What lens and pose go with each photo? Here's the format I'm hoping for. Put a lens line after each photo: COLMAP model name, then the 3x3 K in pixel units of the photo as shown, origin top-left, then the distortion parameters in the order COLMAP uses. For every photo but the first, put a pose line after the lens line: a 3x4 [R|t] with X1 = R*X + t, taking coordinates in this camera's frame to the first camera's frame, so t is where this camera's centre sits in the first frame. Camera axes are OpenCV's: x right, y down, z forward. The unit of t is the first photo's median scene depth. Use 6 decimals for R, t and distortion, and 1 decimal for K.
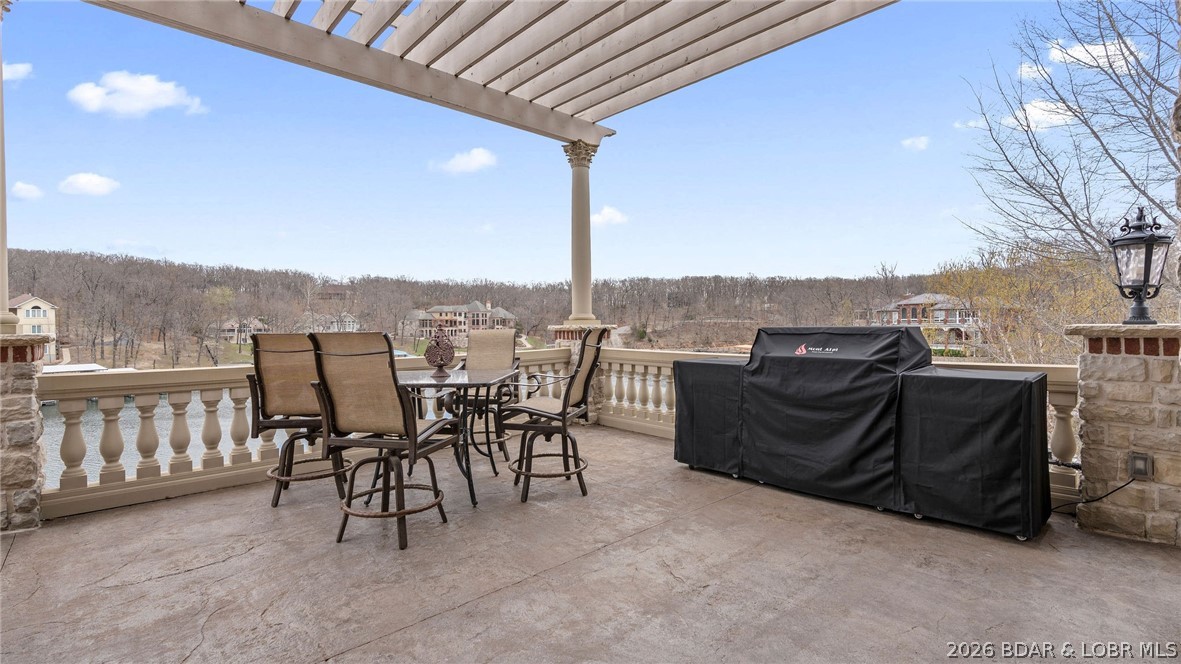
lens RADIAL K [[536.6, 0, 589.8], [0, 536.6, 315.4], [0, 0, 1]] dist [-0.003829, 0.001073]
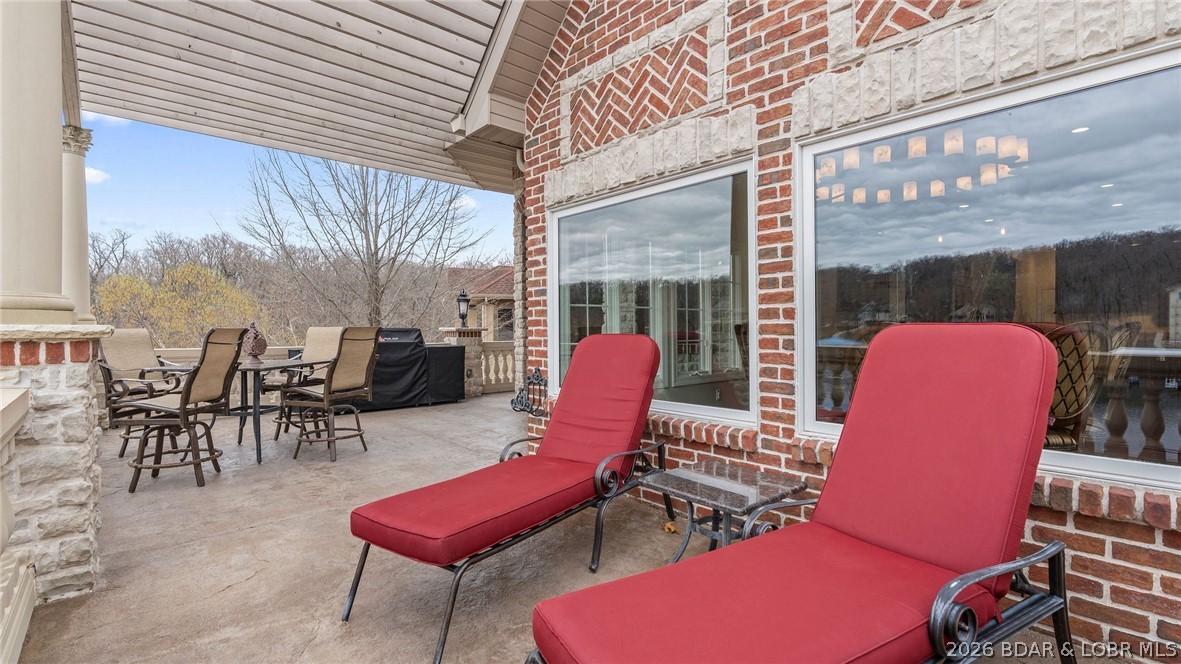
lens RADIAL K [[529.9, 0, 590.5], [0, 529.9, 332.0], [0, 0, 1]] dist [-0.006404, 0.001248]
pose [[0.010699, 0.001187, 0.999942, -1.679565], [-0.014956, 0.999888, -0.001027, 0.029870], [-0.999831, -0.014944, 0.010716, 0.214435]]
